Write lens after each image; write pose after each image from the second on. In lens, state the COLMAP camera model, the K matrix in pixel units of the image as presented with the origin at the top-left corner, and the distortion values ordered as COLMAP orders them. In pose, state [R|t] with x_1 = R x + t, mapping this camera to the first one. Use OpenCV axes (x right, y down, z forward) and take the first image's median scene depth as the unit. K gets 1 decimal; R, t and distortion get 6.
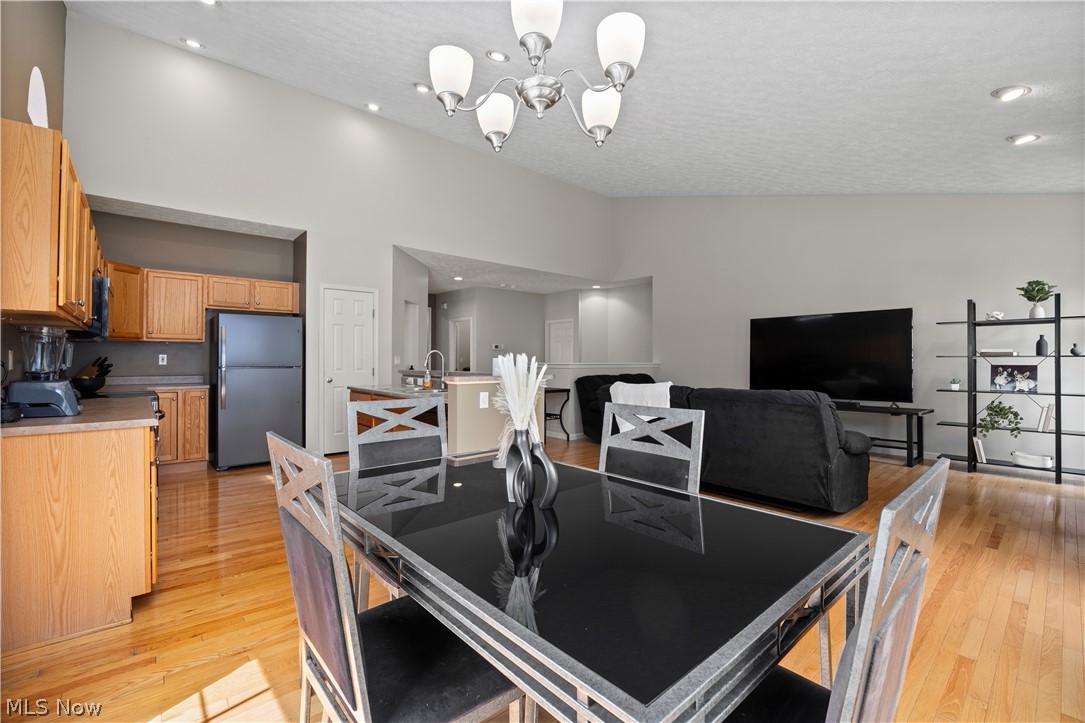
lens RADIAL K [[468.2, 0, 542.5], [0, 468.2, 361.5], [0, 0, 1]] dist [-0.018958, -0.000112]
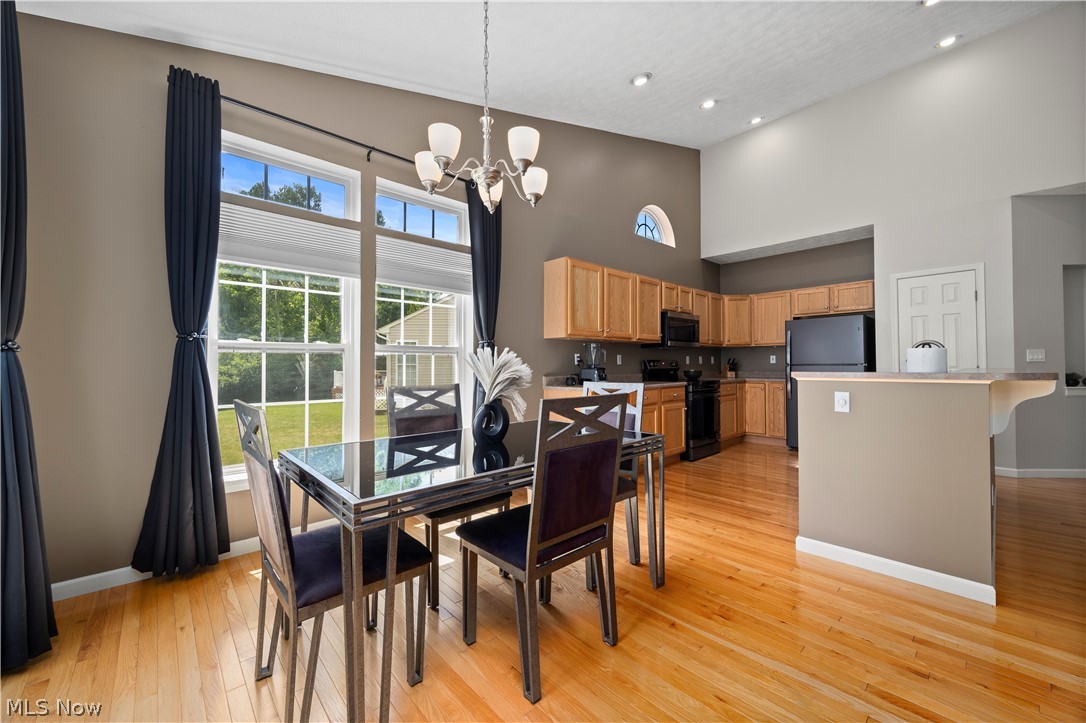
lens RADIAL K [[420.8, 0, 542.4], [0, 420.8, 360.0], [0, 0, 1]] dist [0.001606, -0.000235]
pose [[0.023063, -0.015856, -0.999608, 0.372544], [0.007339, 0.999850, -0.015690, 0.011840], [0.999707, -0.006975, 0.023176, 0.301564]]
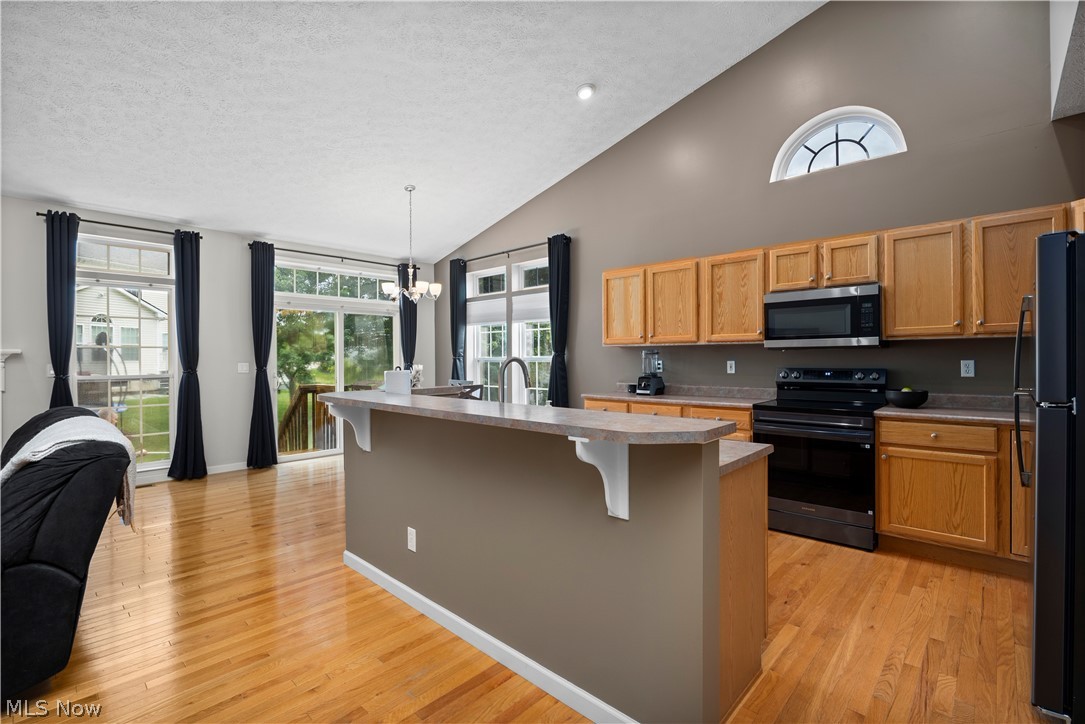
lens RADIAL K [[487.5, 0, 542.5], [0, 487.5, 362.0], [0, 0, 1]] dist [-0.010547, 0.000225]
pose [[-0.995661, 0.003483, -0.092990, -0.176470], [0.003039, 0.999983, 0.004914, -0.016612], [0.093006, 0.004611, -0.995655, 1.305075]]
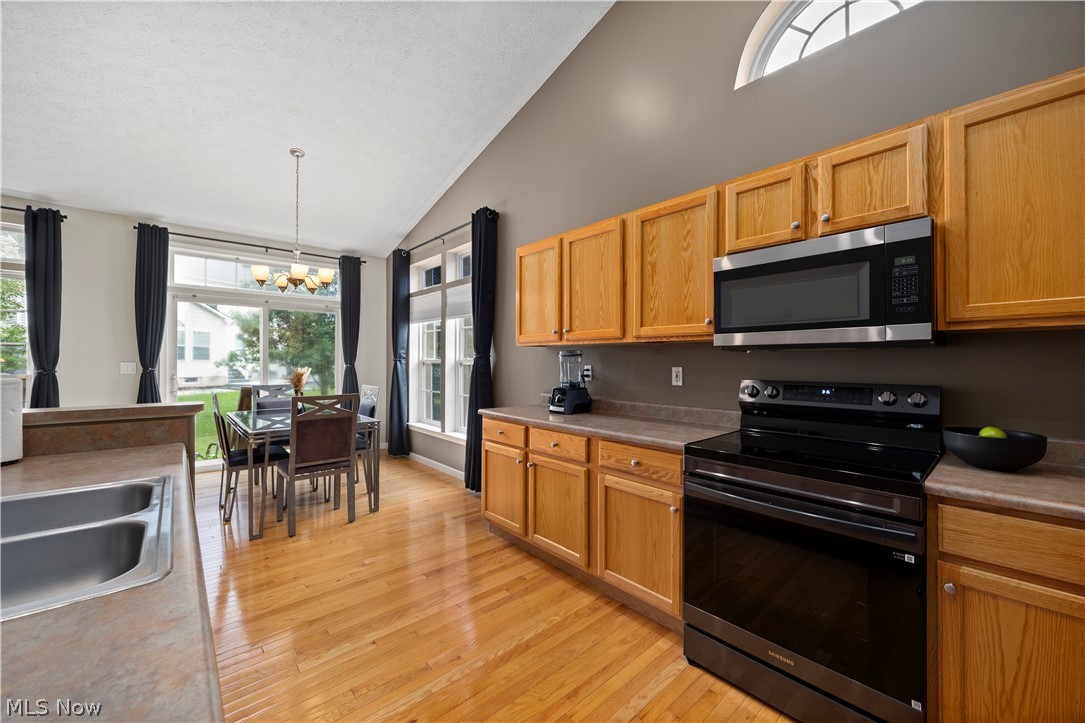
lens RADIAL K [[420.4, 0, 541.9], [0, 420.4, 360.0], [0, 0, 1]] dist [0.001606, -0.000235]
pose [[-0.999977, -0.006820, -0.000079, -0.421141], [-0.006820, 0.999966, -0.004660, -0.018232], [0.000111, -0.004659, -0.999989, 0.987444]]
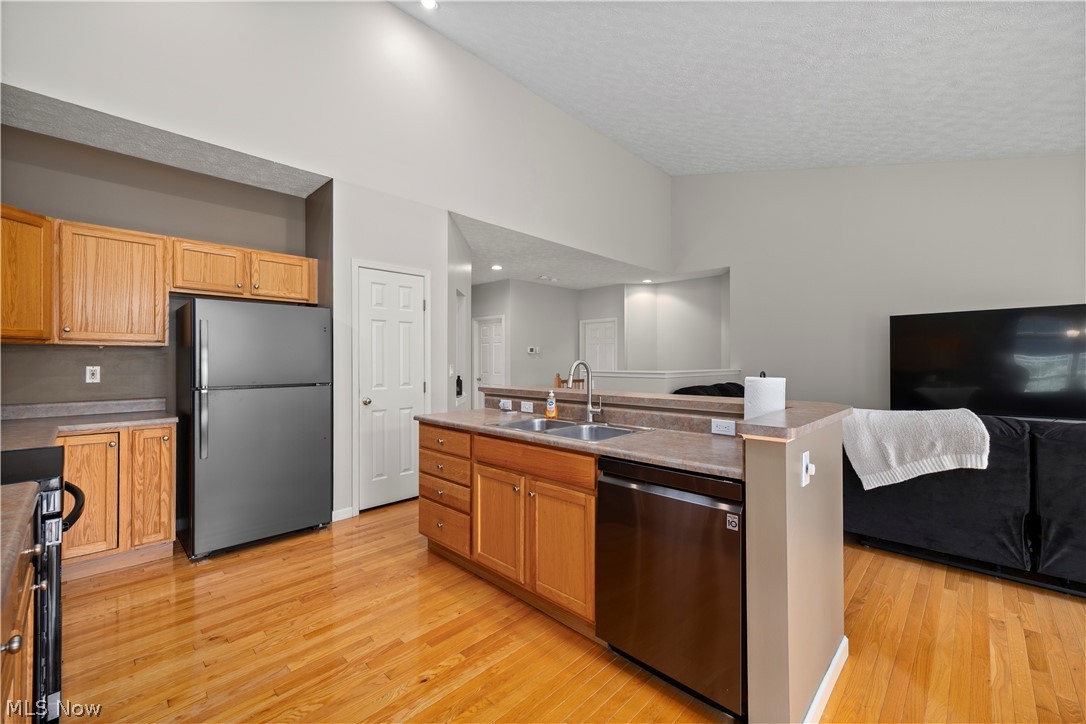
lens RADIAL K [[444.5, 0, 543.0], [0, 444.5, 362.0], [0, 0, 1]] dist [0.008028, -0.000098]
pose [[0.996764, -0.003776, 0.080297, -0.273576], [0.003780, 0.999993, 0.000103, -0.018298], [-0.080297, 0.000201, 0.996771, 0.358330]]
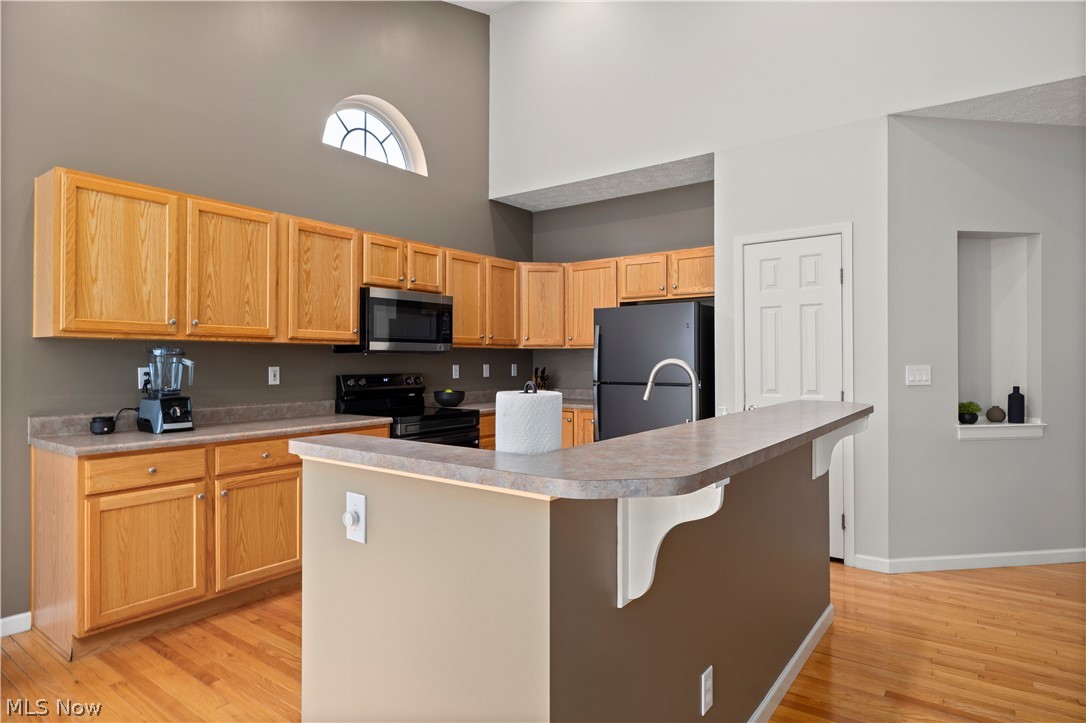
lens RADIAL K [[613.5, 0, 540.4], [0, 613.5, 359.1], [0, 0, 1]] dist [0.000862, -0.000371]
pose [[0.208054, -0.005819, -0.978100, 0.214492], [0.002729, 0.999982, -0.005369, -0.017774], [0.978114, -0.001552, 0.208066, 0.658762]]
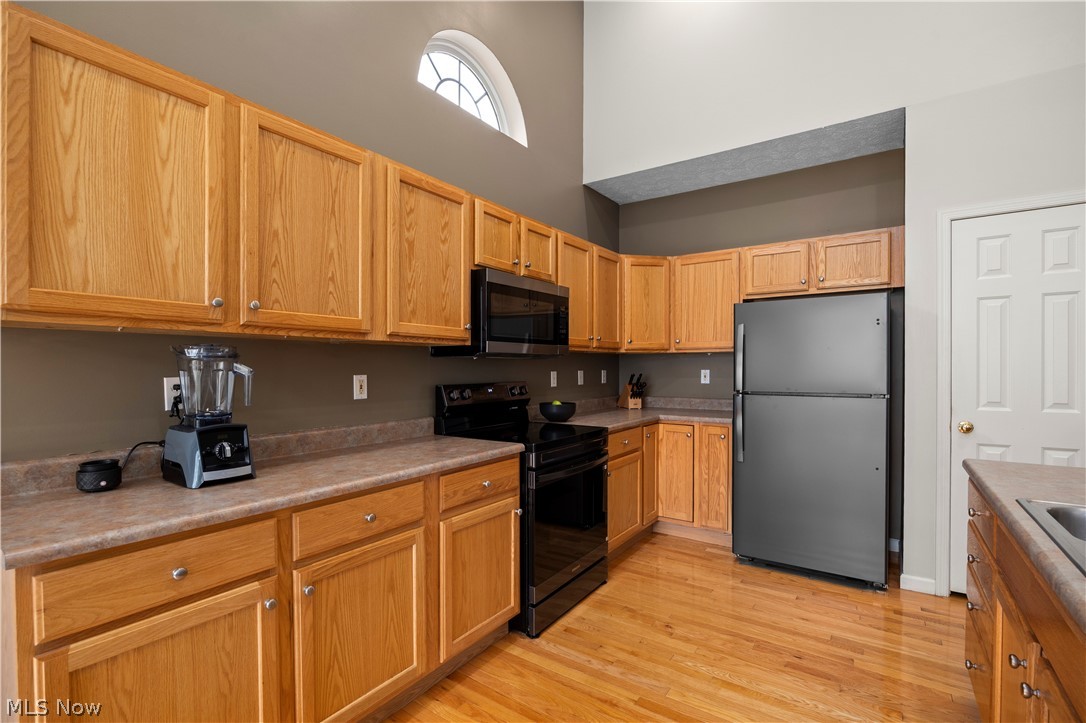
lens RADIAL K [[497.7, 0, 544.2], [0, 497.7, 372.4], [0, 0, 1]] dist [-0.008501, -0.000141]
pose [[0.241292, 0.007717, -0.970422, -0.111243], [0.003913, 0.999953, 0.008925, -0.018890], [0.970445, -0.005951, 0.241250, 0.550033]]
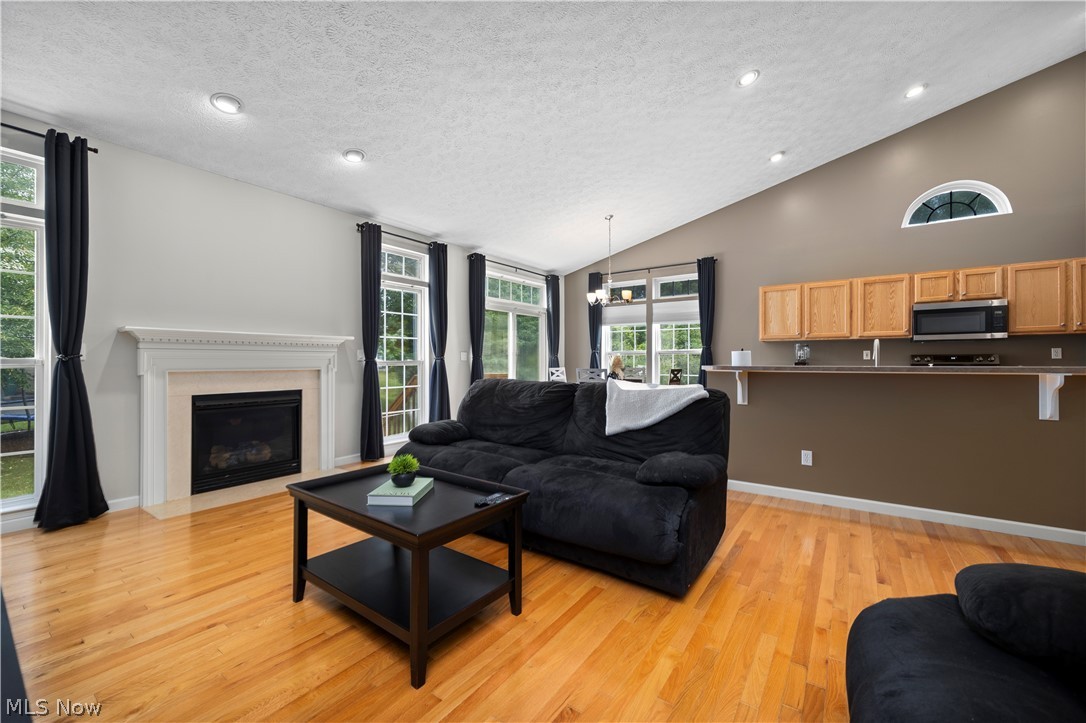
lens RADIAL K [[432.2, 0, 543.0], [0, 432.2, 361.5], [0, 0, 1]] dist [0.002532, -0.000356]
pose [[-0.974753, -0.002307, -0.223272, 0.438963], [-0.001837, 0.999996, -0.002310, 0.017105], [0.223277, -0.001842, -0.974753, 1.361297]]
